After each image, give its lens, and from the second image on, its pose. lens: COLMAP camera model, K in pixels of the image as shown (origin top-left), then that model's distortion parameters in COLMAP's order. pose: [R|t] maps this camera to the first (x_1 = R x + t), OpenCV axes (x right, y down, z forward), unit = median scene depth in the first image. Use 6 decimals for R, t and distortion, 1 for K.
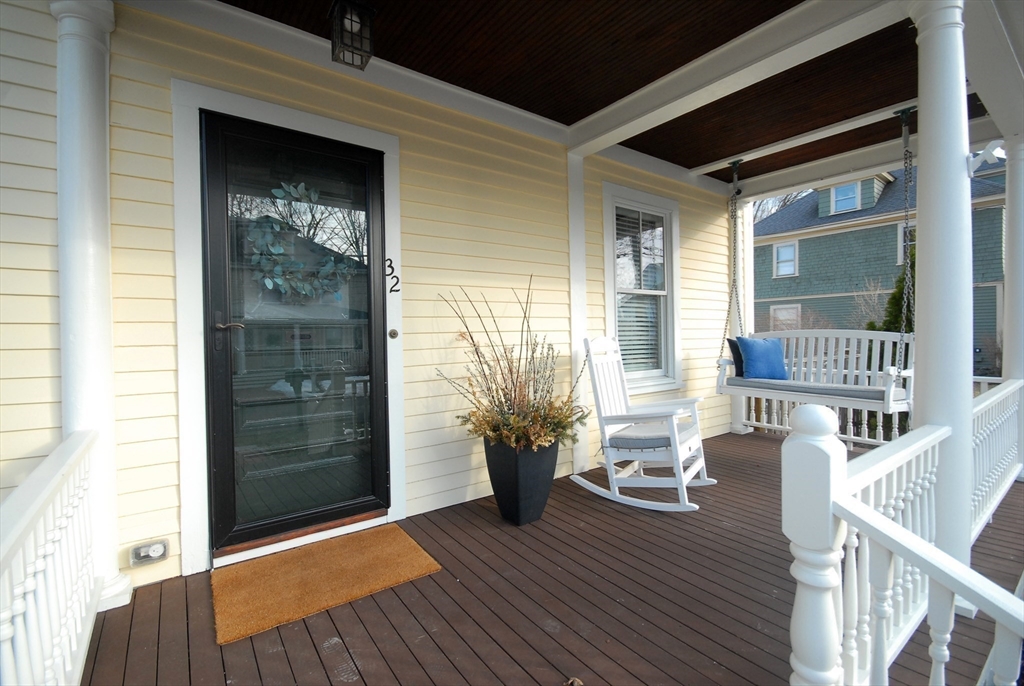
lens RADIAL K [[455.6, 0, 516.0], [0, 455.6, 336.7], [0, 0, 1]] dist [0.000554, -0.001085]
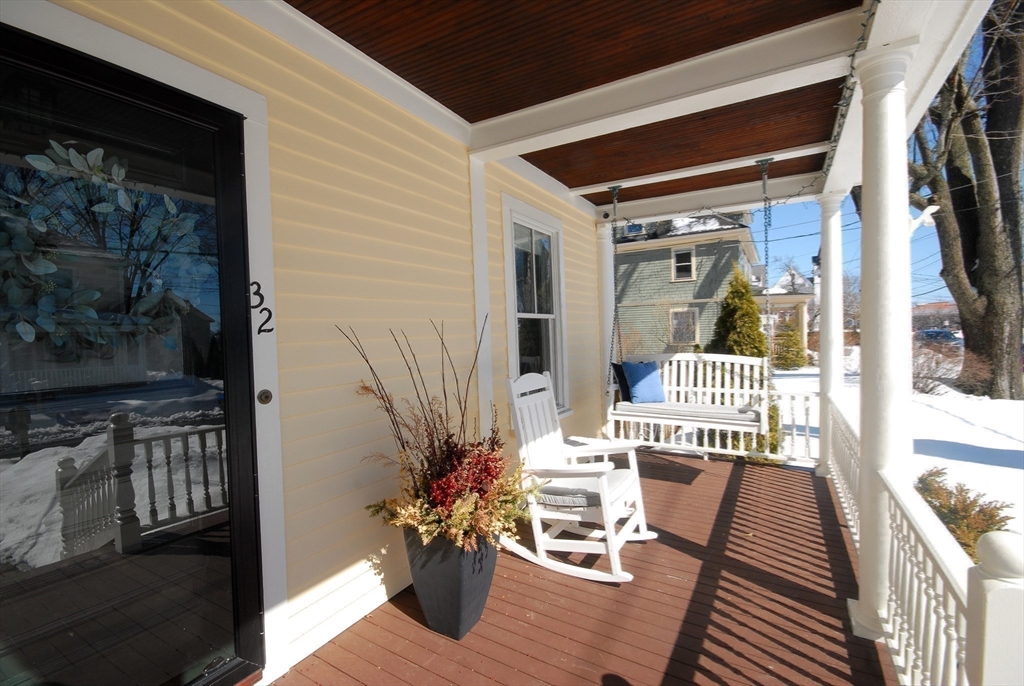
lens RADIAL K [[455.6, 0, 510.7], [0, 455.6, 341.1], [0, 0, 1]] dist [0.000554, -0.001085]
pose [[0.923140, -0.011249, 0.384299, -0.191031], [0.008489, 0.999925, 0.008878, -0.087790], [-0.384370, -0.004934, 0.923166, 0.253827]]
